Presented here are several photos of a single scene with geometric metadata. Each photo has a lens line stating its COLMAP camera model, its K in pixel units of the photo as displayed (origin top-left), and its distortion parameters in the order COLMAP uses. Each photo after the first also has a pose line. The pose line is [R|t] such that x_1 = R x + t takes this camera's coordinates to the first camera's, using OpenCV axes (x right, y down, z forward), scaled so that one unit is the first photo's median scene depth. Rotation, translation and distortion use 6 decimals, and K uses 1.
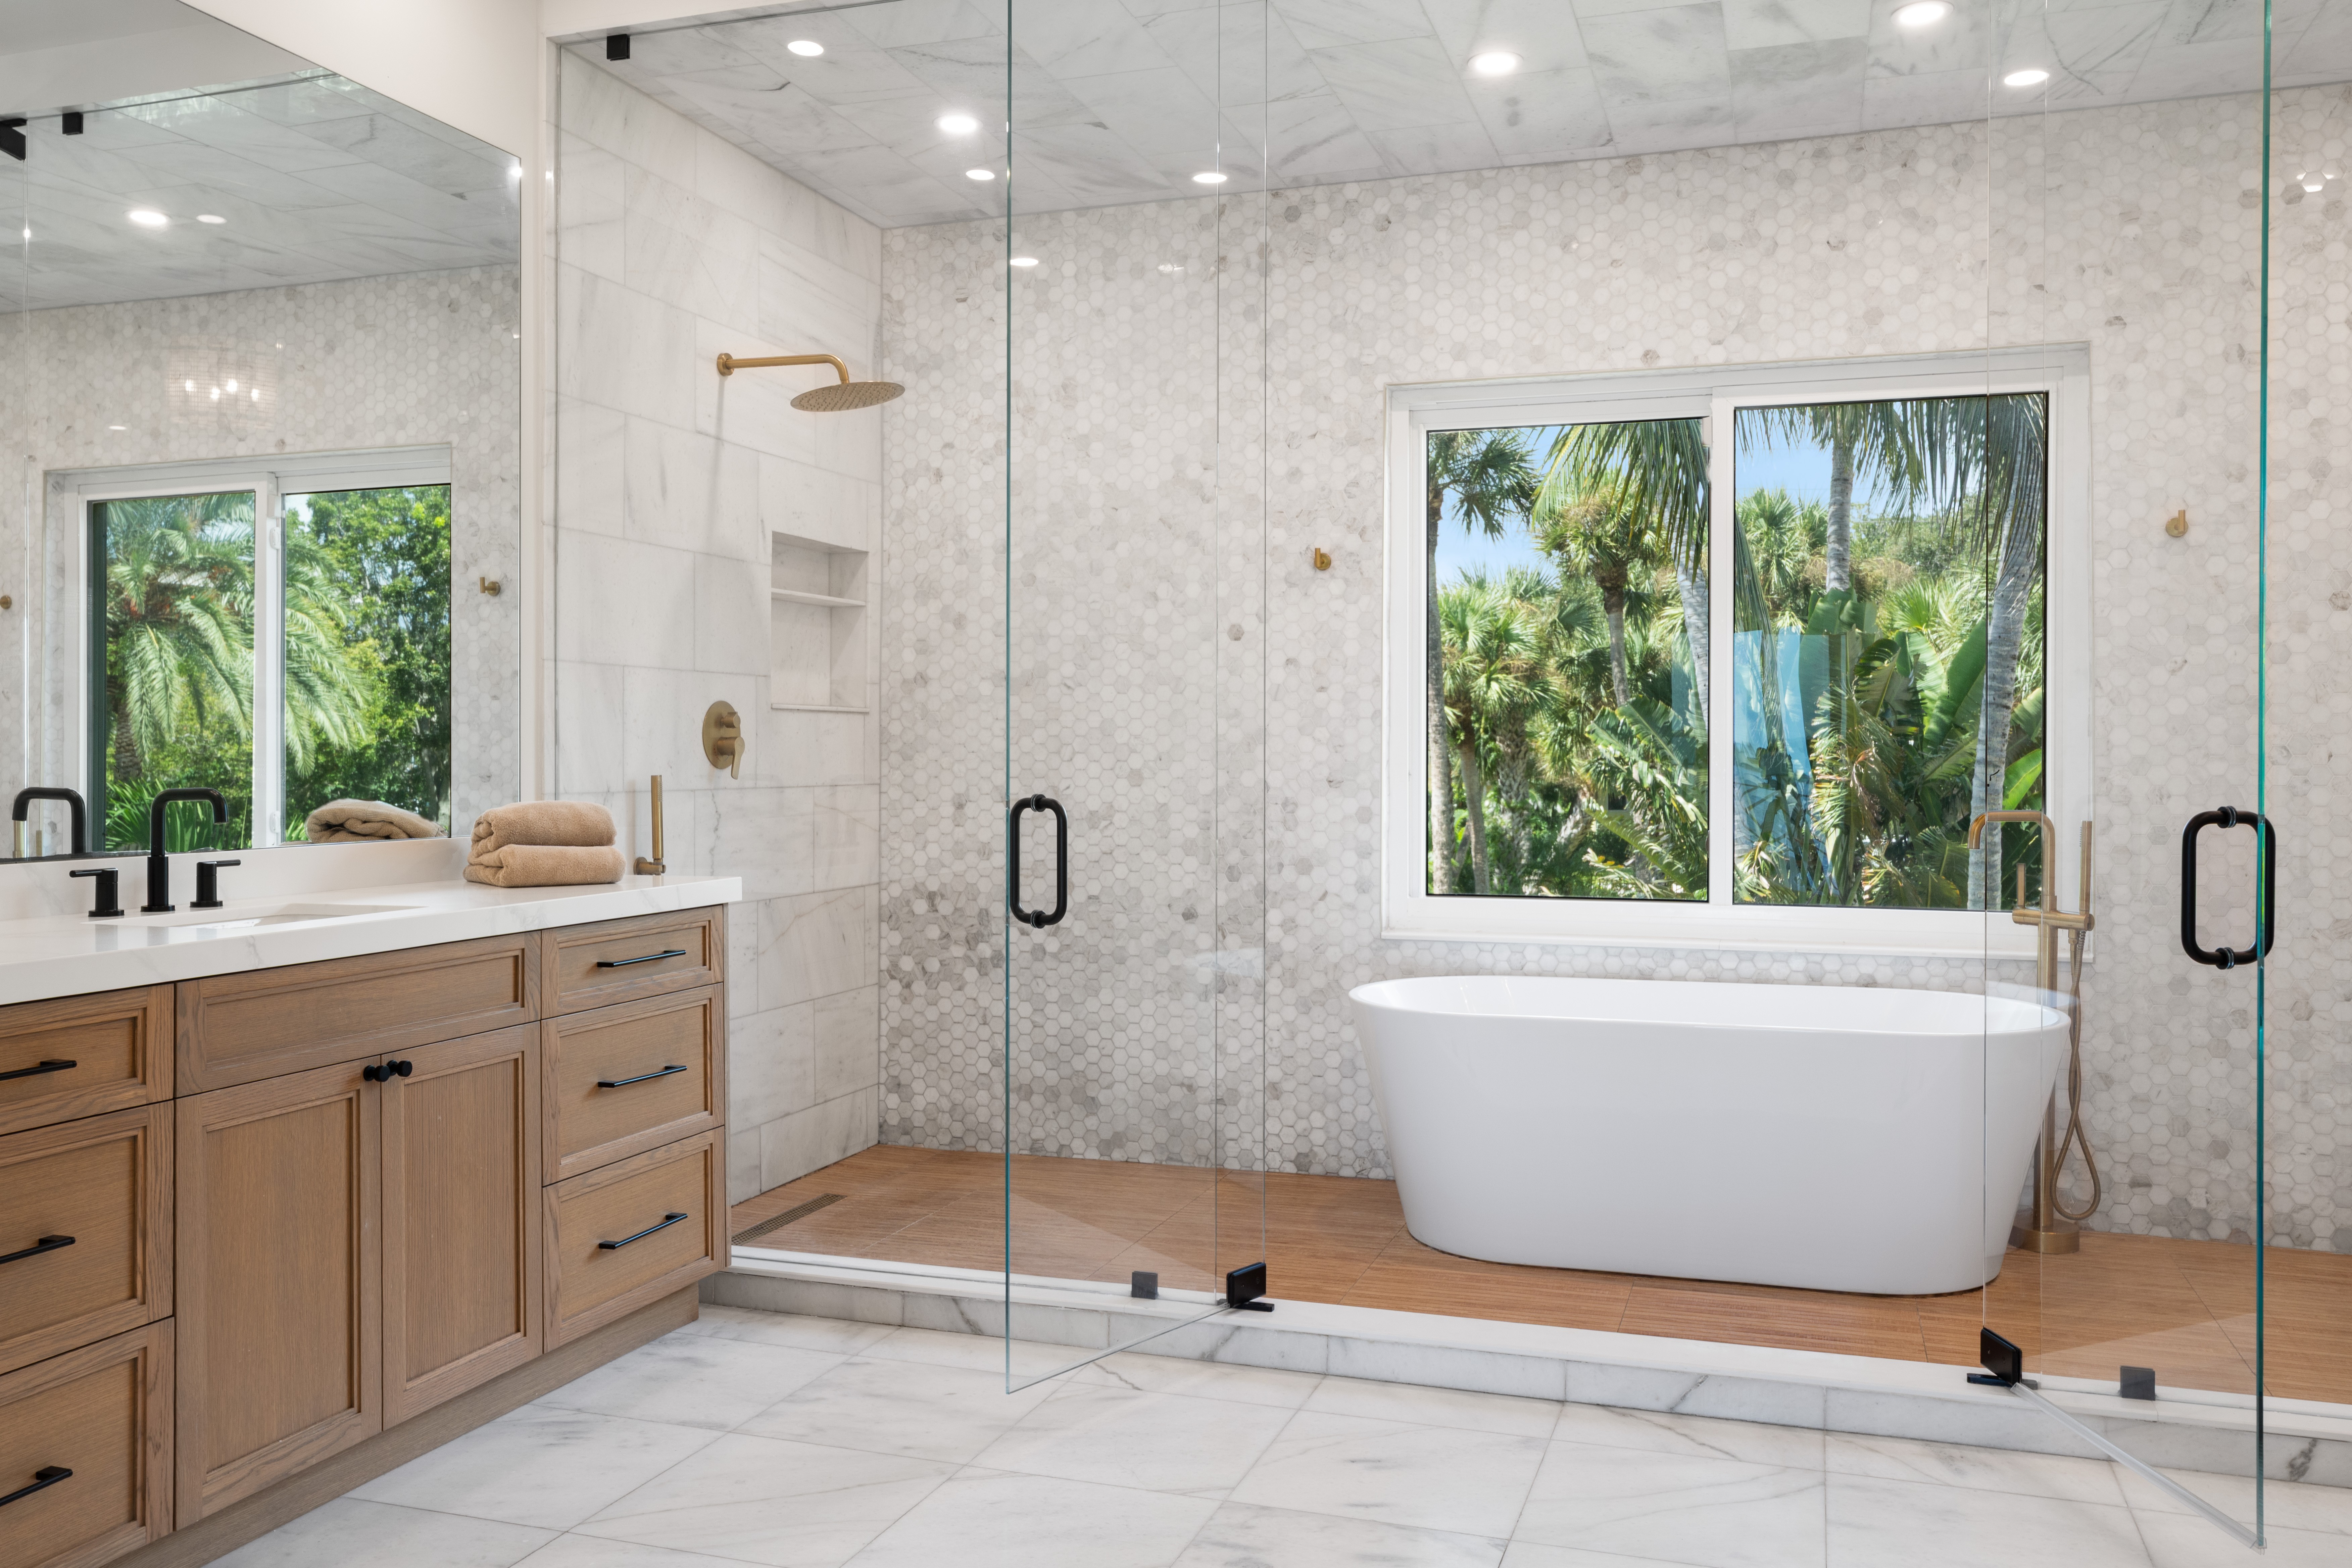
lens RADIAL K [[1890.5, 0, 1175.0], [0, 1890.5, 766.8], [0, 0, 1]] dist [-0.039224, 0.001742]
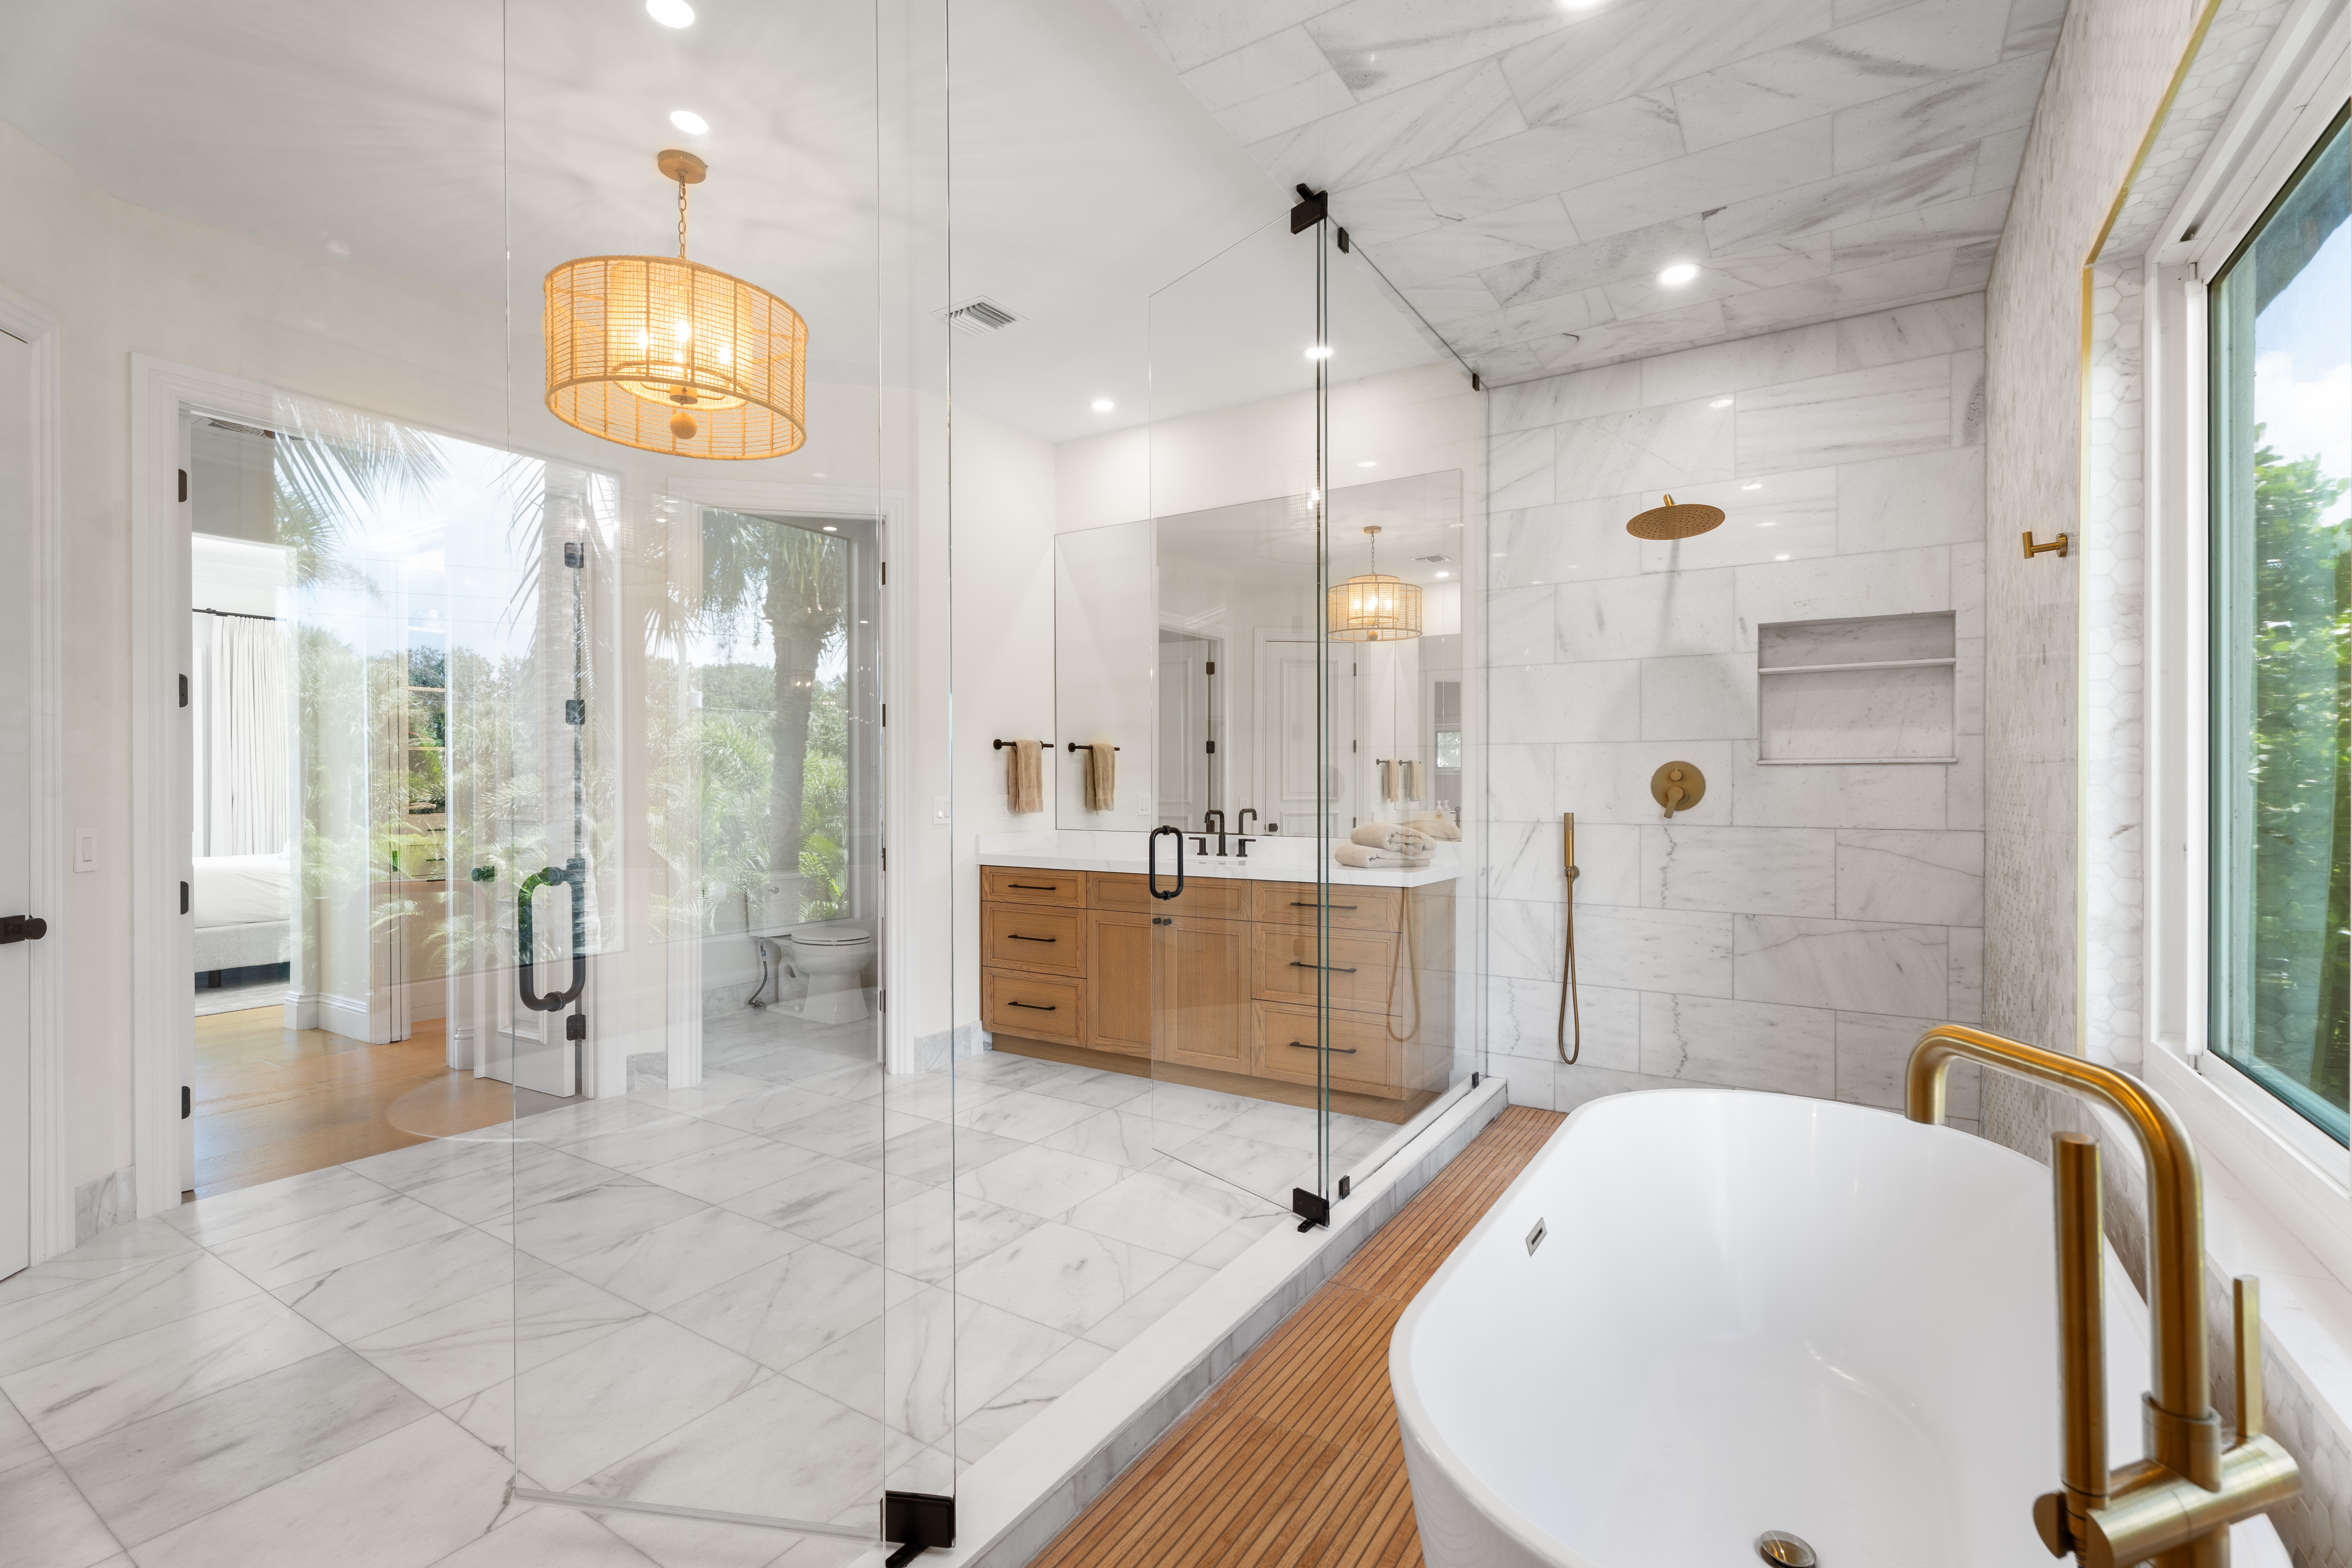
lens RADIAL K [[1053.0, 0, 1174.4], [0, 1053.0, 791.8], [0, 0, 1]] dist [-0.001722, 0.000049]
pose [[-0.239146, 0.007069, -0.970958, 0.835368], [-0.007386, 0.999931, 0.009099, -0.023735], [0.970956, 0.009347, -0.239077, 1.165474]]
